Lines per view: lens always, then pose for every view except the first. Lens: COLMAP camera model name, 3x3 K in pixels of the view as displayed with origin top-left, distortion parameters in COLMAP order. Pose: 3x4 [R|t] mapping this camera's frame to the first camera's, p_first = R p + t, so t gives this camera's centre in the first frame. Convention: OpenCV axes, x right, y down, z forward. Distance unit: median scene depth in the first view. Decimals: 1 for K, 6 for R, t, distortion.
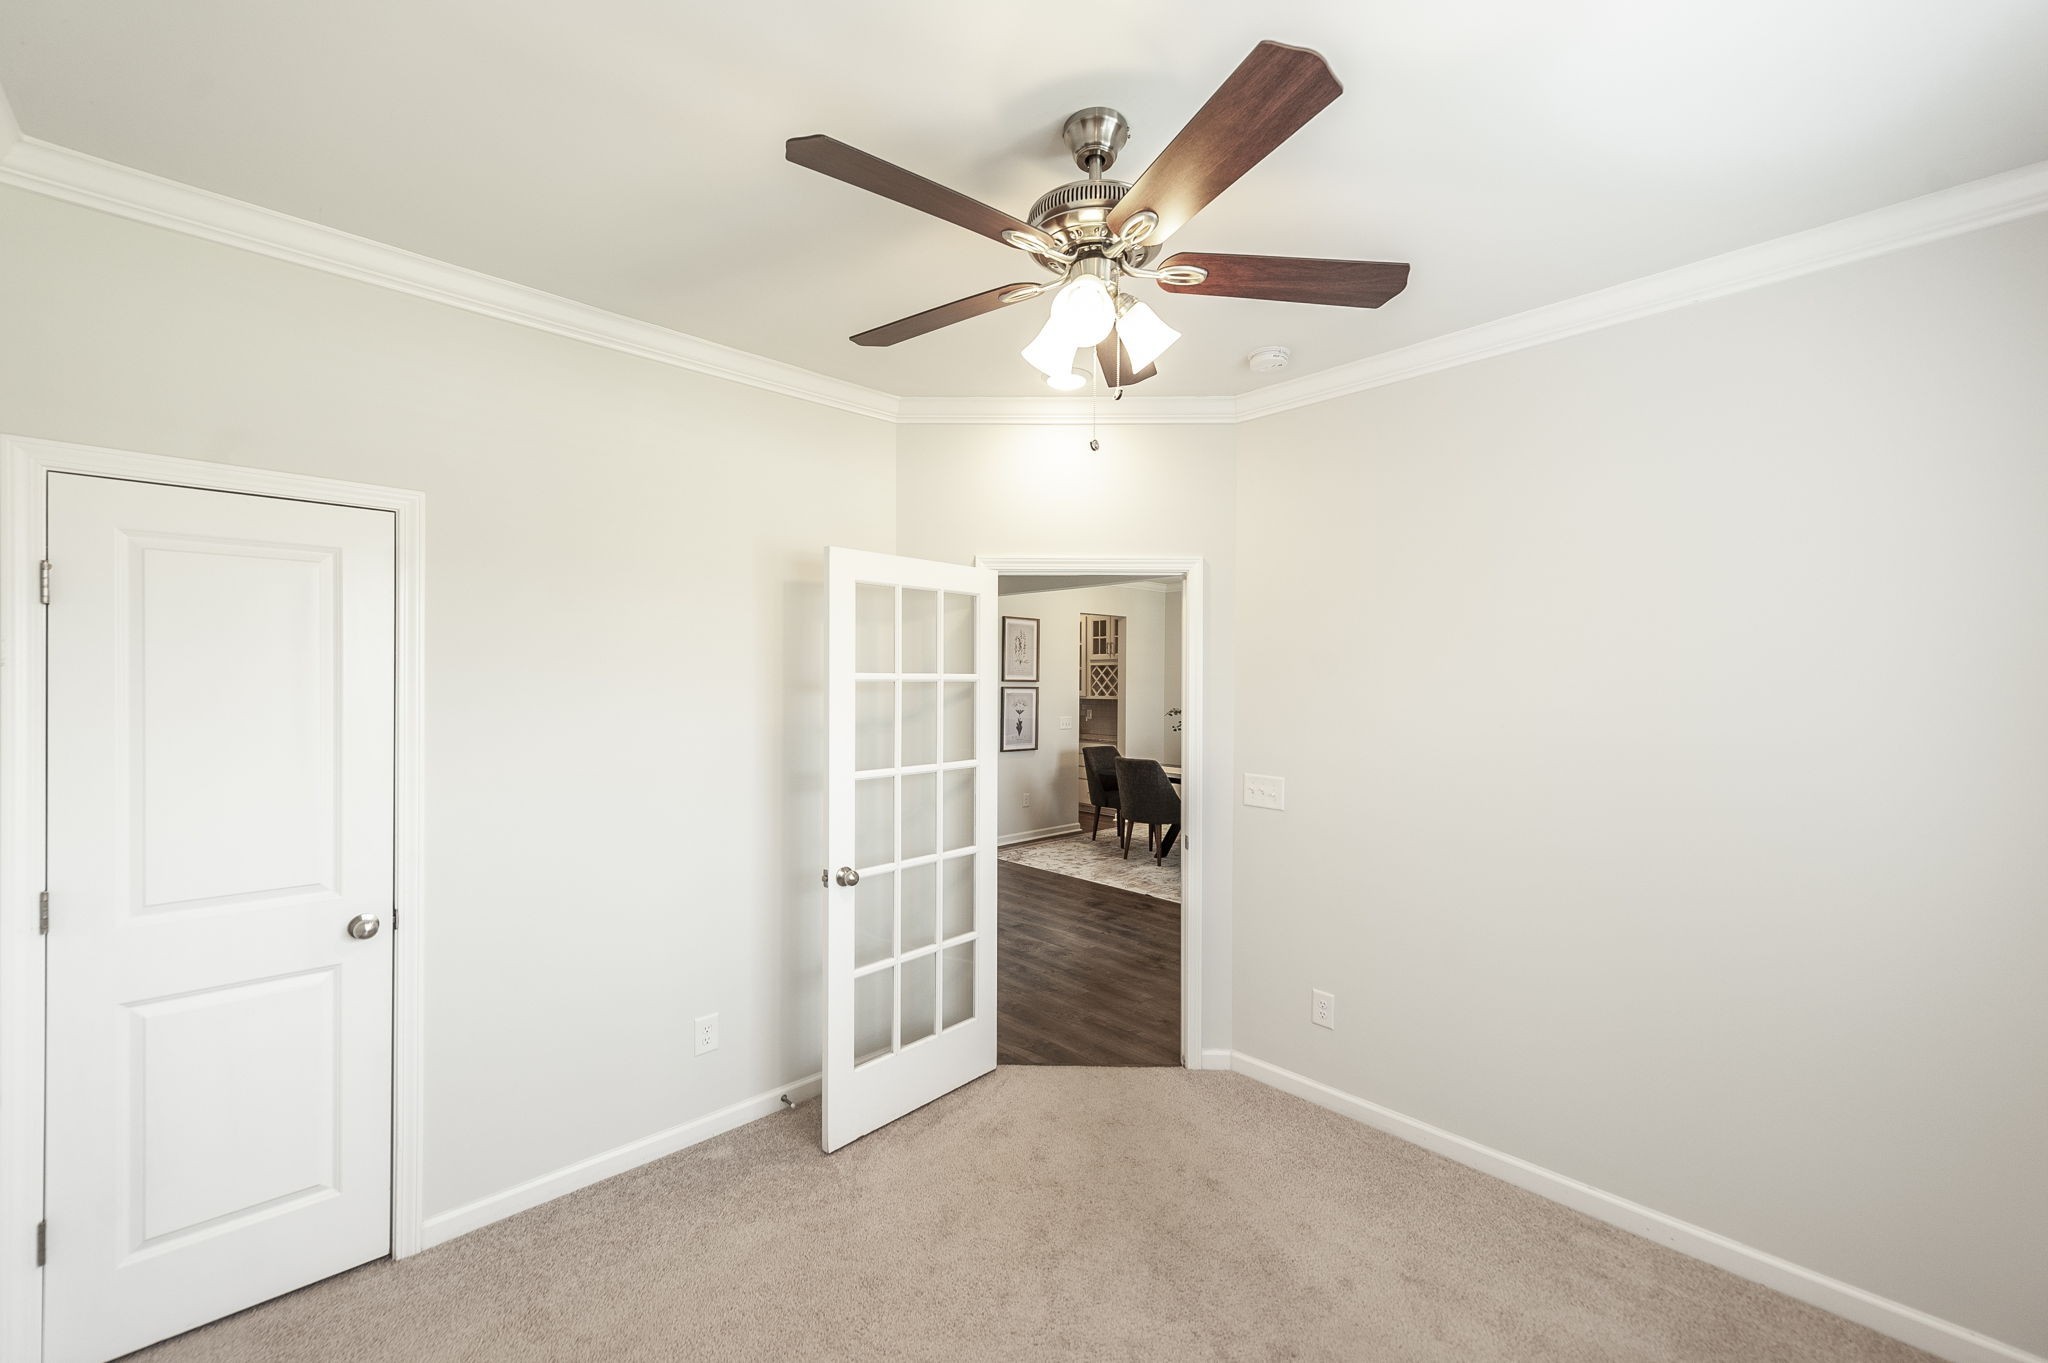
lens RADIAL K [[932.7, 0, 1013.0], [0, 932.7, 677.0], [0, 0, 1]] dist [0.011949, -0.000299]
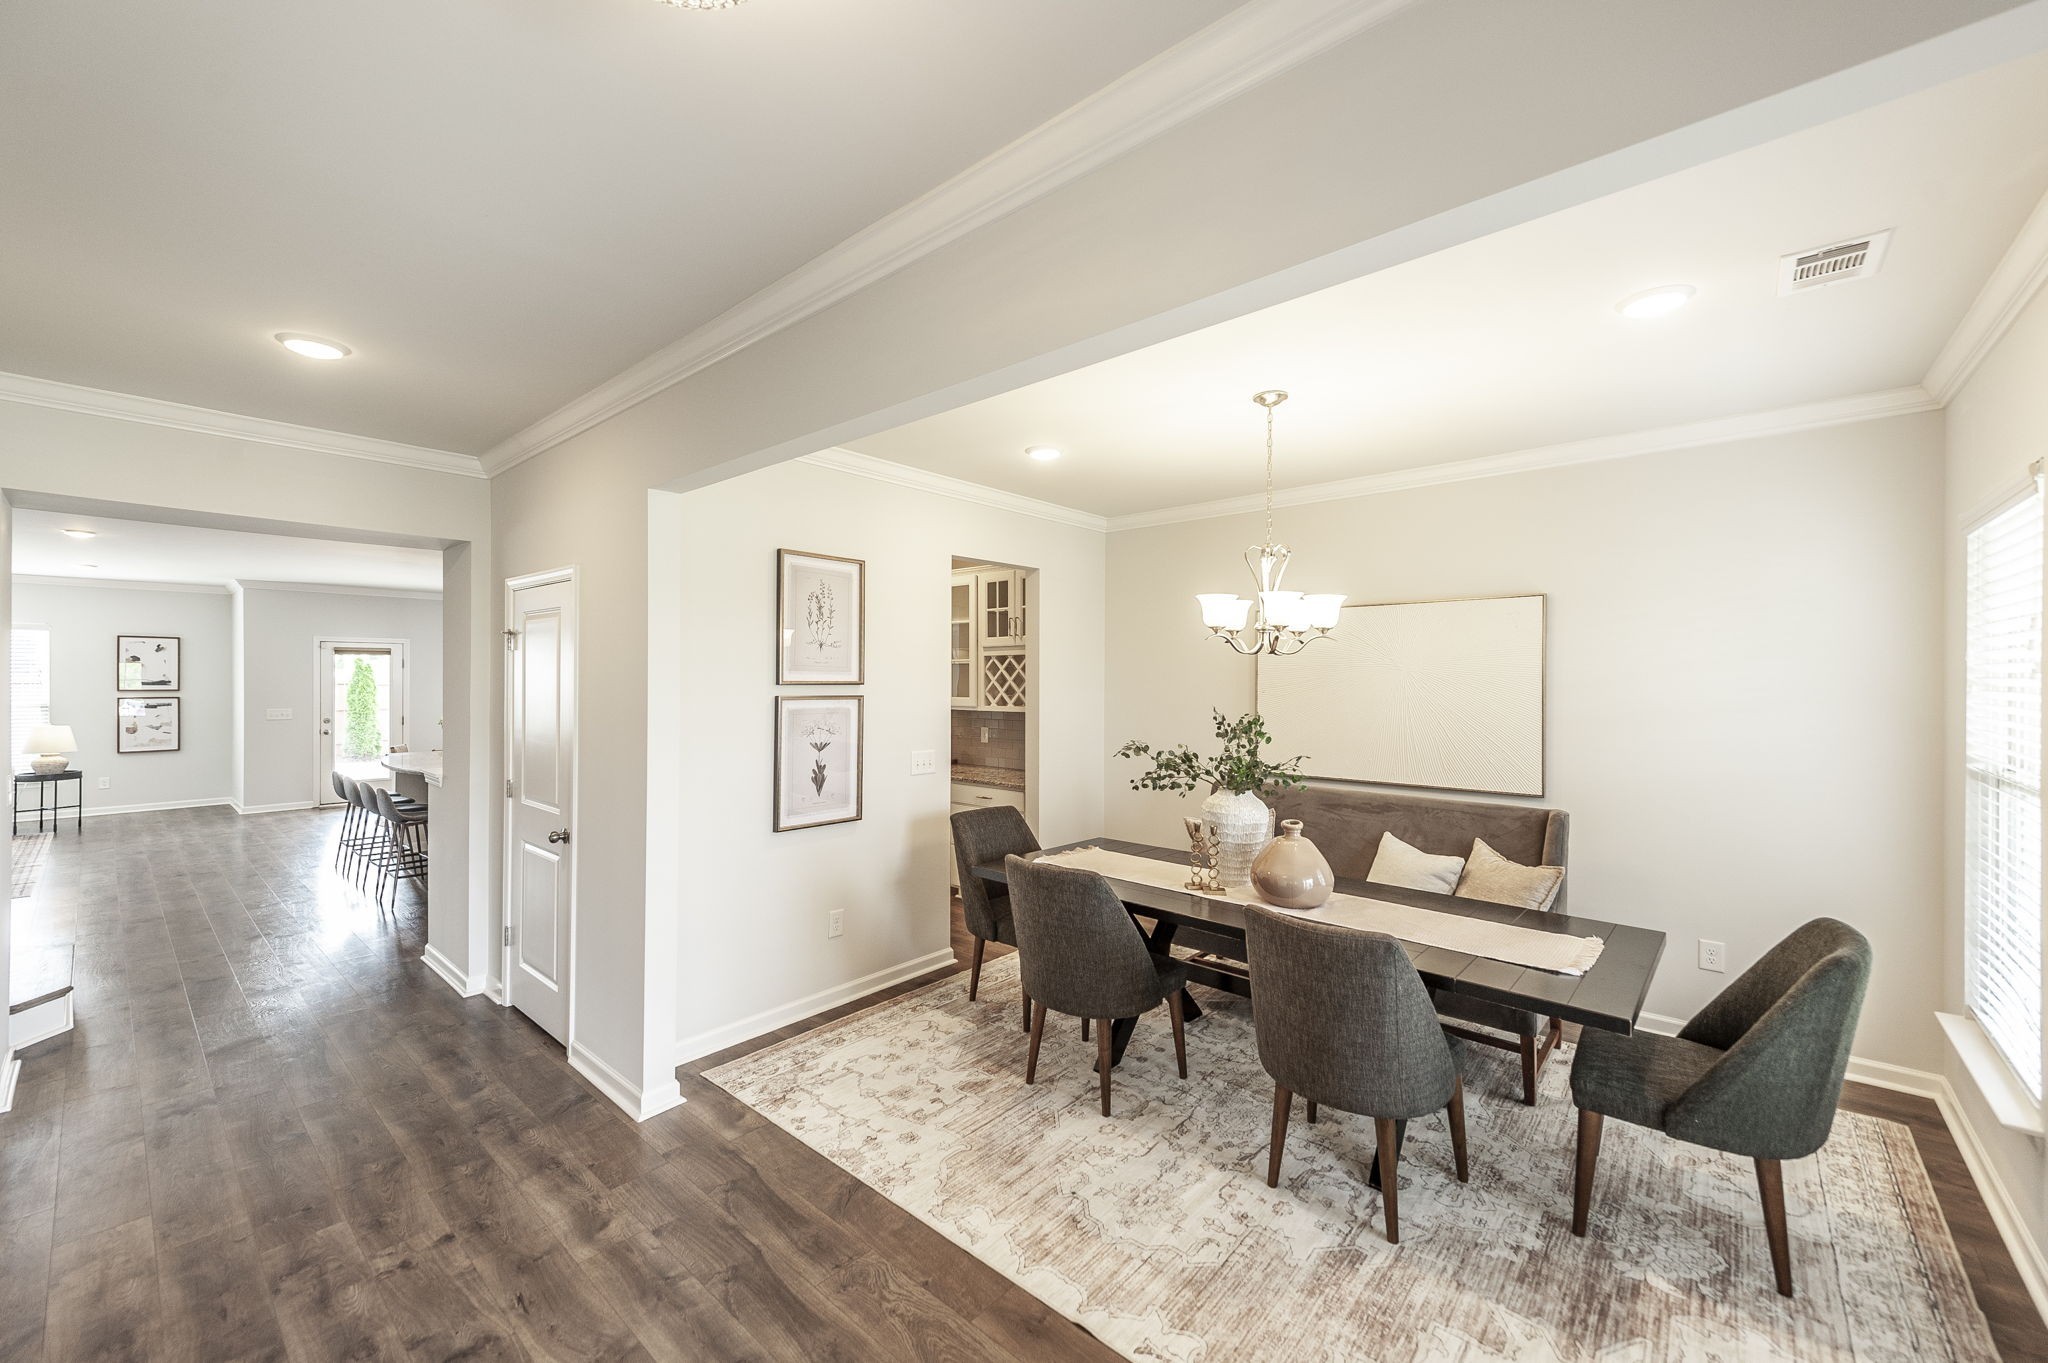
lens RADIAL K [[932.7, 0, 1013.0], [0, 932.7, 677.0], [0, 0, 1]] dist [0.011949, -0.000299]
pose [[0.997019, -0.003135, 0.077094, 0.063511], [0.002899, 0.999991, 0.003183, -0.000555], [-0.077103, -0.002950, 0.997019, 0.449257]]
